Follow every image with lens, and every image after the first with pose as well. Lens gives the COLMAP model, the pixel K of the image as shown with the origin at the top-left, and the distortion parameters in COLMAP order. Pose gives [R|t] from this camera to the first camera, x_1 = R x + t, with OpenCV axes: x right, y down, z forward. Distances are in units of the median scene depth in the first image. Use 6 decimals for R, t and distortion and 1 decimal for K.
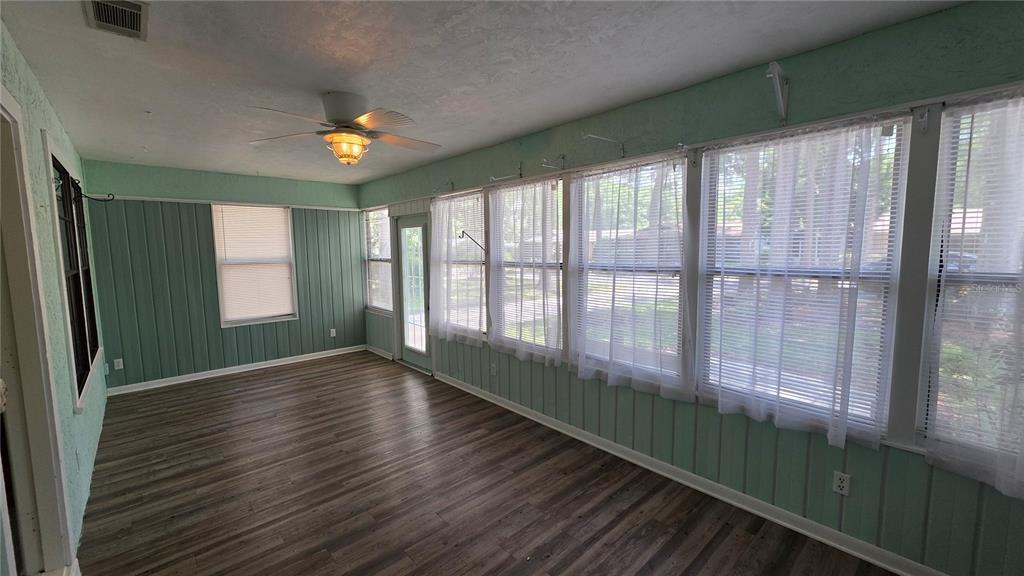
lens RADIAL K [[408.1, 0, 513.6], [0, 408.1, 283.8], [0, 0, 1]] dist [0.002414, 0.000422]
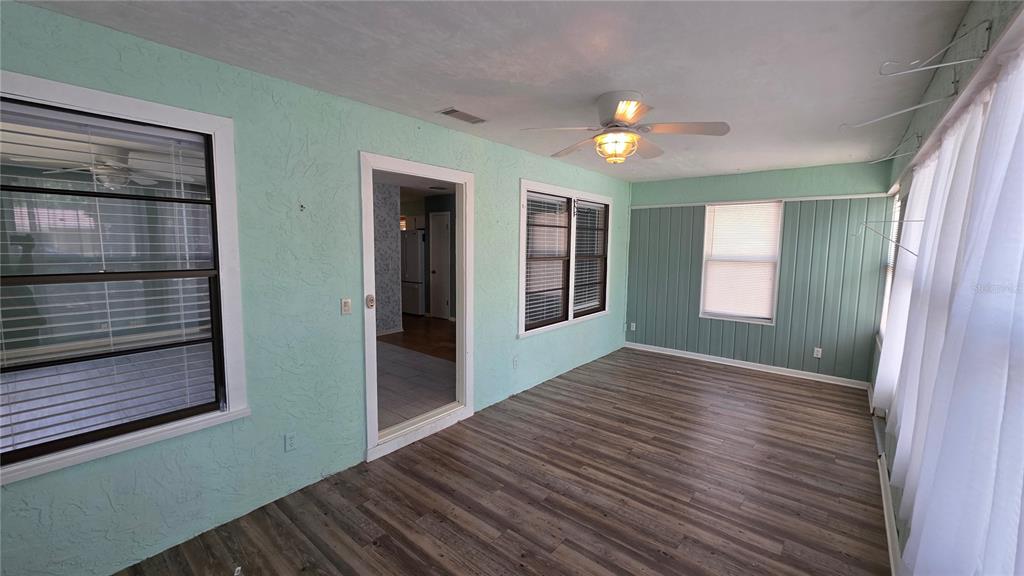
lens RADIAL K [[408.1, 0, 513.6], [0, 408.1, 283.8], [0, 0, 1]] dist [0.002414, 0.000422]
pose [[0.141924, 0.110541, -0.983686, 0.295800], [-0.100664, 0.990205, 0.096750, -0.037939], [0.984746, 0.085290, 0.151661, 0.325932]]
